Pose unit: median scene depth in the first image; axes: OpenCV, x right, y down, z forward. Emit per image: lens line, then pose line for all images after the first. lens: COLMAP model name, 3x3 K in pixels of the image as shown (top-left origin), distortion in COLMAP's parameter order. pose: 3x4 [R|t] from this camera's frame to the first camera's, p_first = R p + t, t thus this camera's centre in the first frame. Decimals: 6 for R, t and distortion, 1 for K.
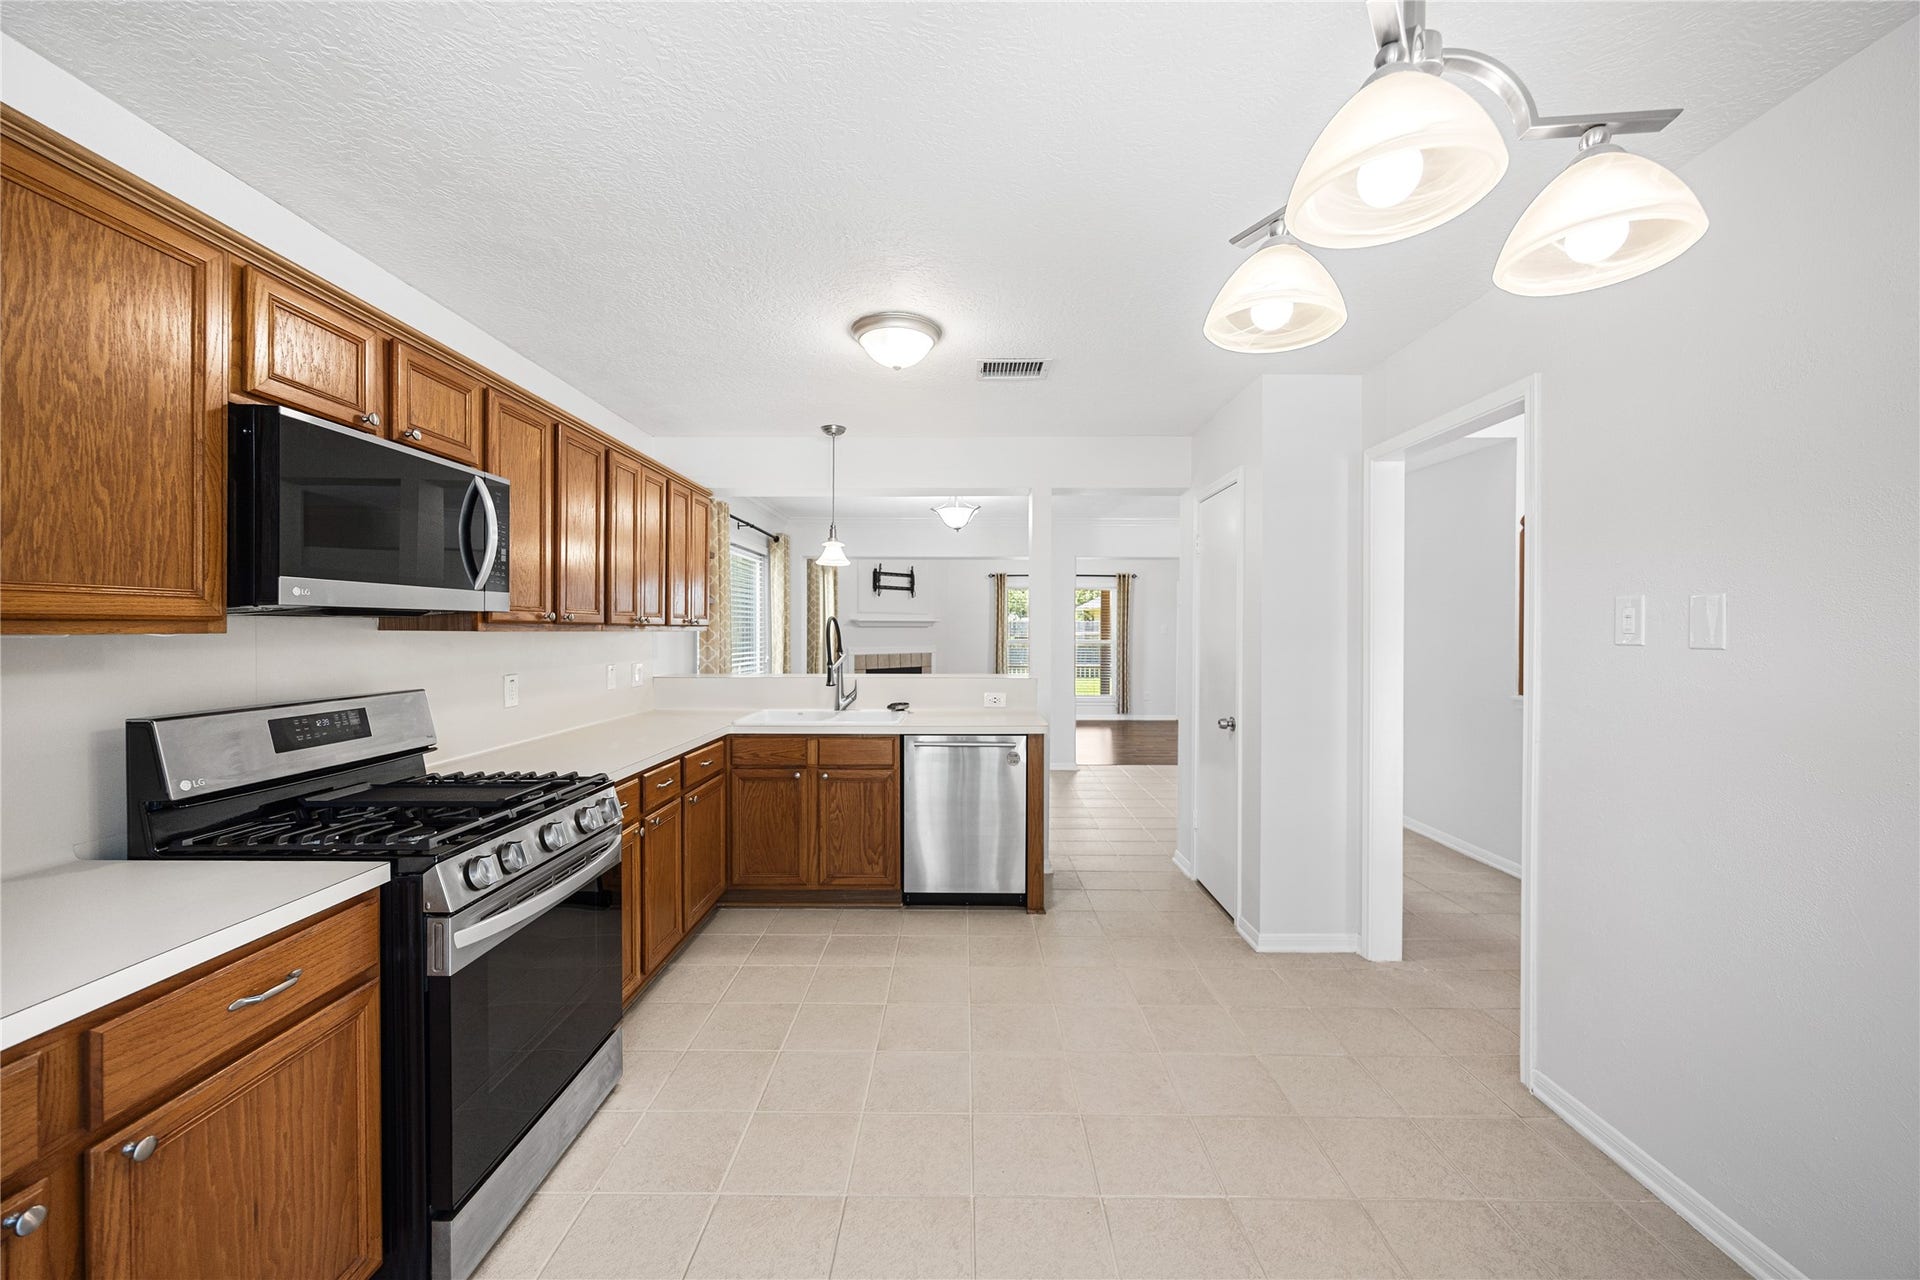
lens RADIAL K [[745.6, 0, 958.3], [0, 745.6, 635.3], [0, 0, 1]] dist [-0.002685, -0.000667]
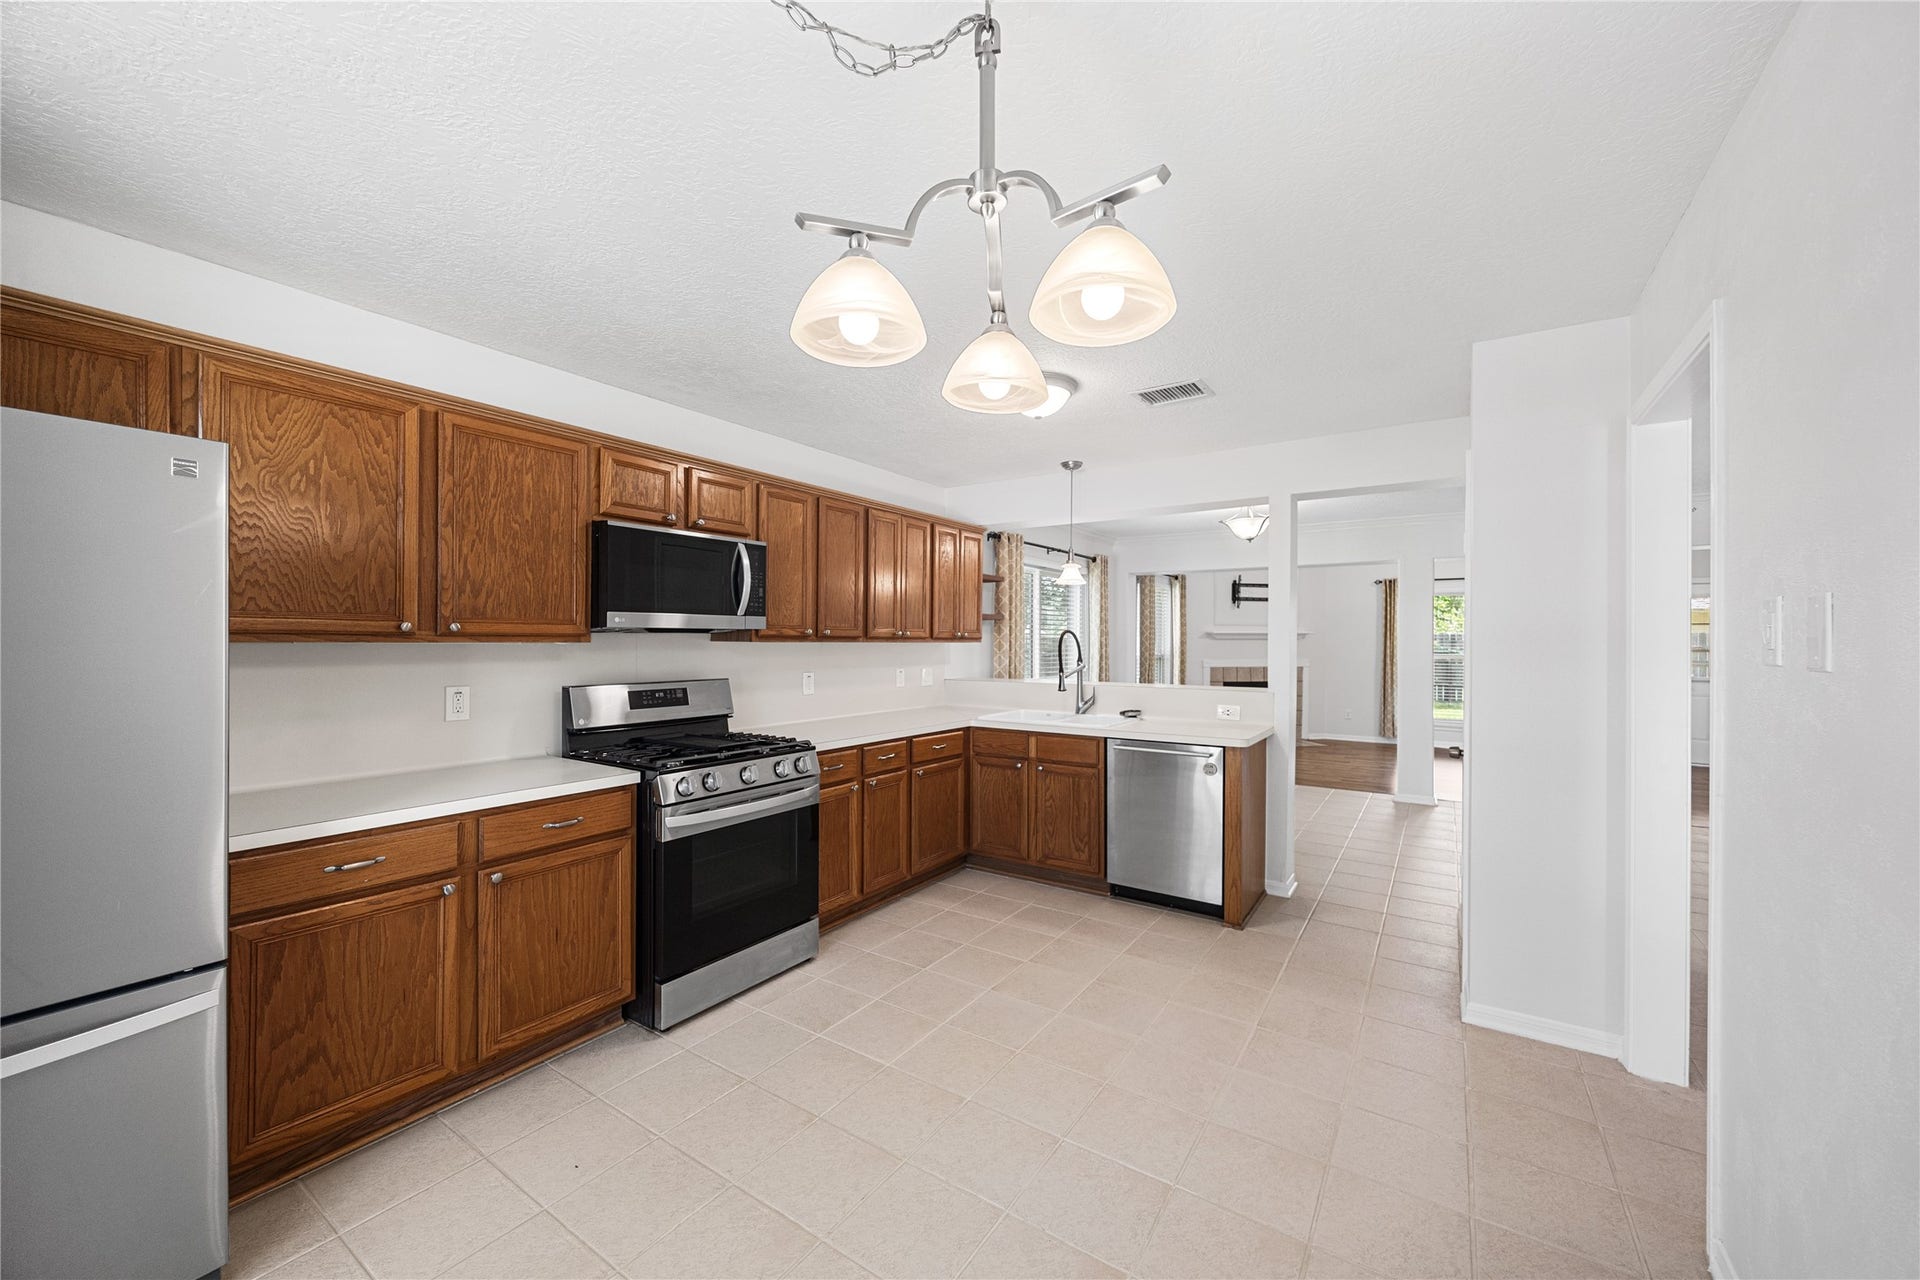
lens RADIAL K [[727.3, 0, 960.0], [0, 727.3, 640.0], [0, 0, 1]] dist [-0.000208, -0.000035]
pose [[0.835162, 0.001281, -0.550003, 0.411584], [-0.006833, 0.999944, -0.008047, -0.000310], [0.549962, 0.010479, 0.835124, -0.016148]]
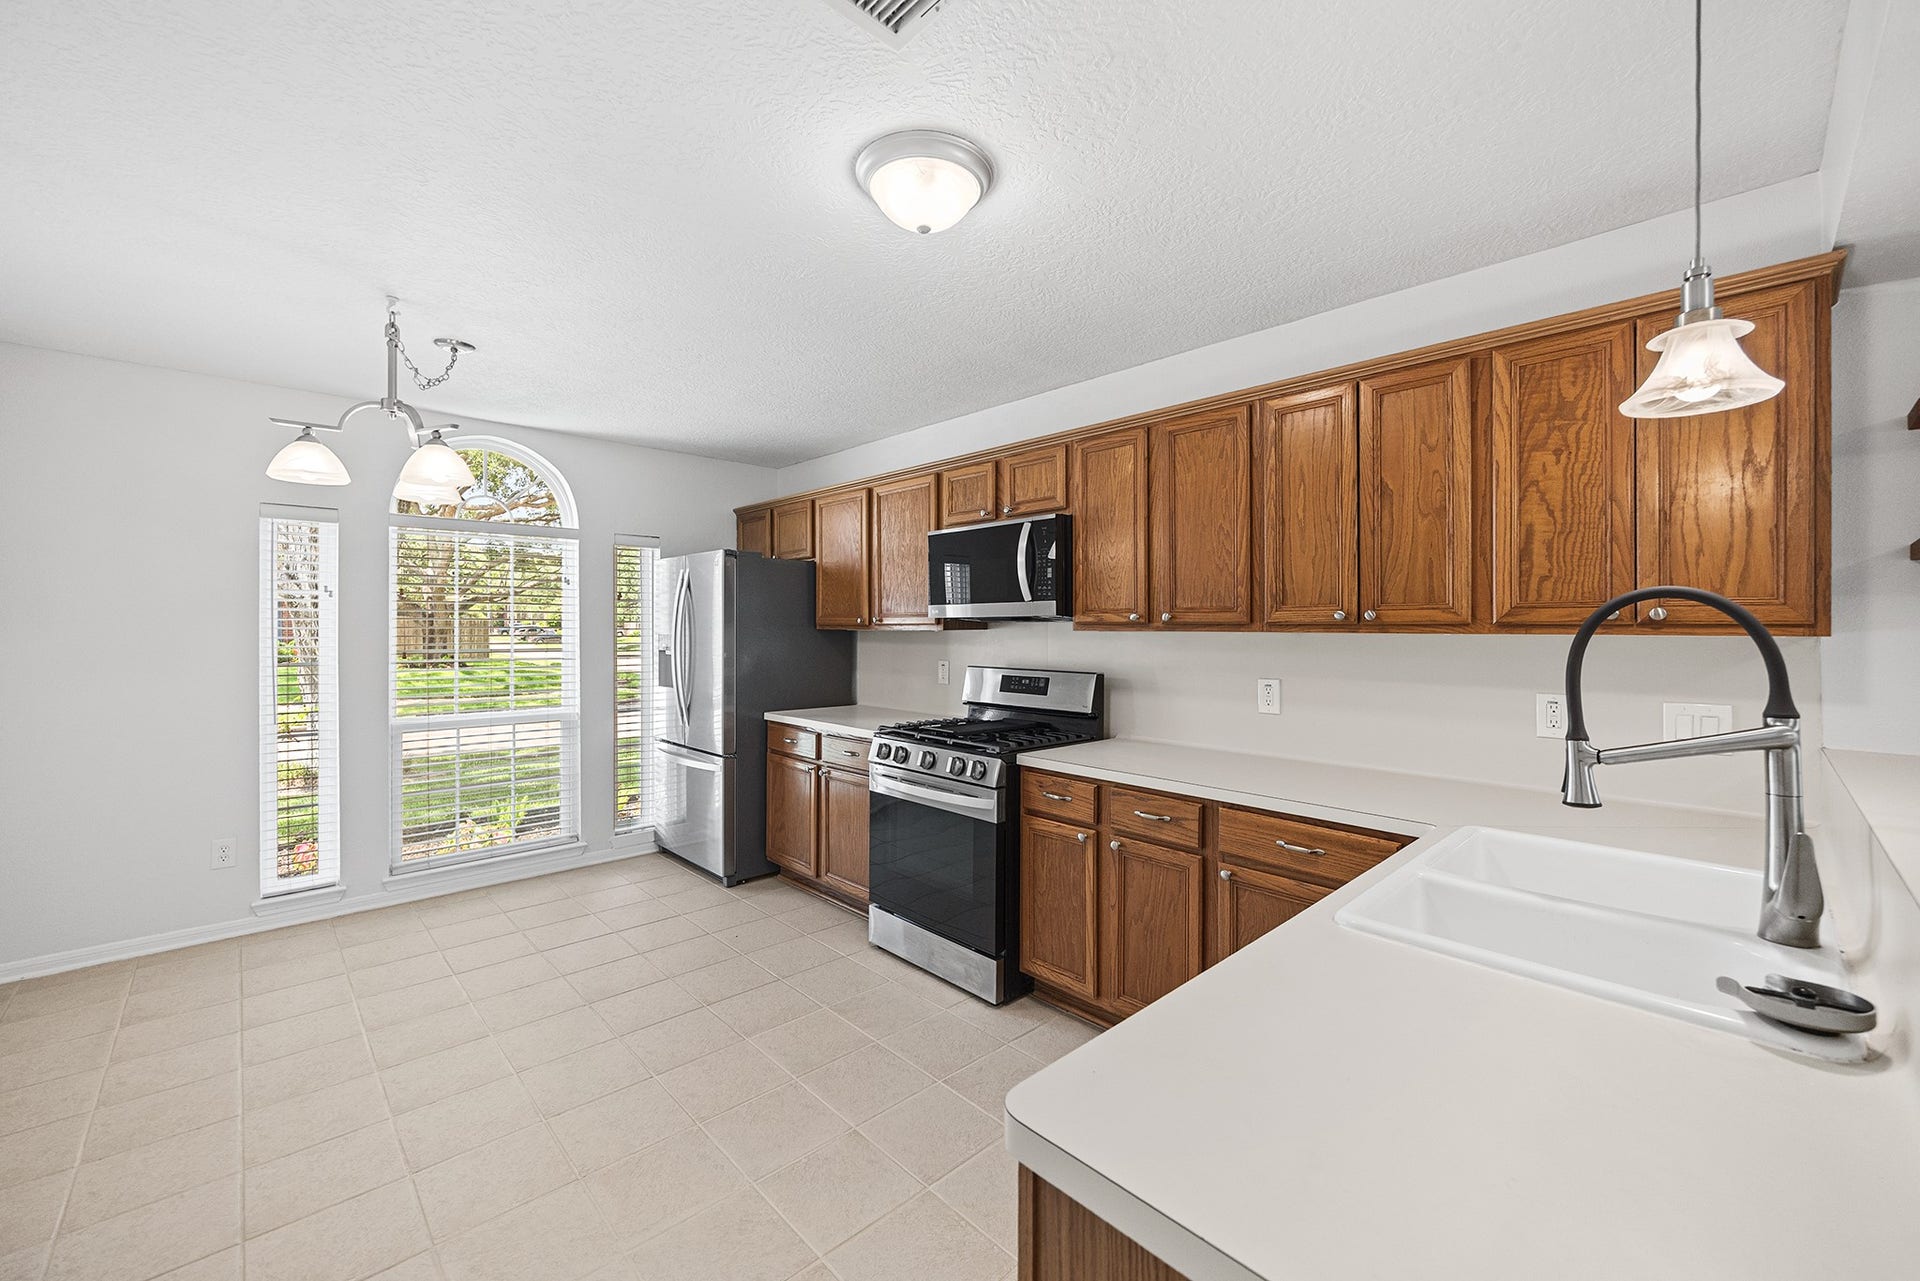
lens RADIAL K [[768.4, 0, 966.1], [0, 768.4, 629.8], [0, 0, 1]] dist [0.002455, 0.000112]
pose [[-0.718859, -0.003770, -0.695146, 0.333200], [-0.010930, 0.999923, 0.005881, -0.009806], [0.695070, 0.011825, -0.718845, 1.401854]]
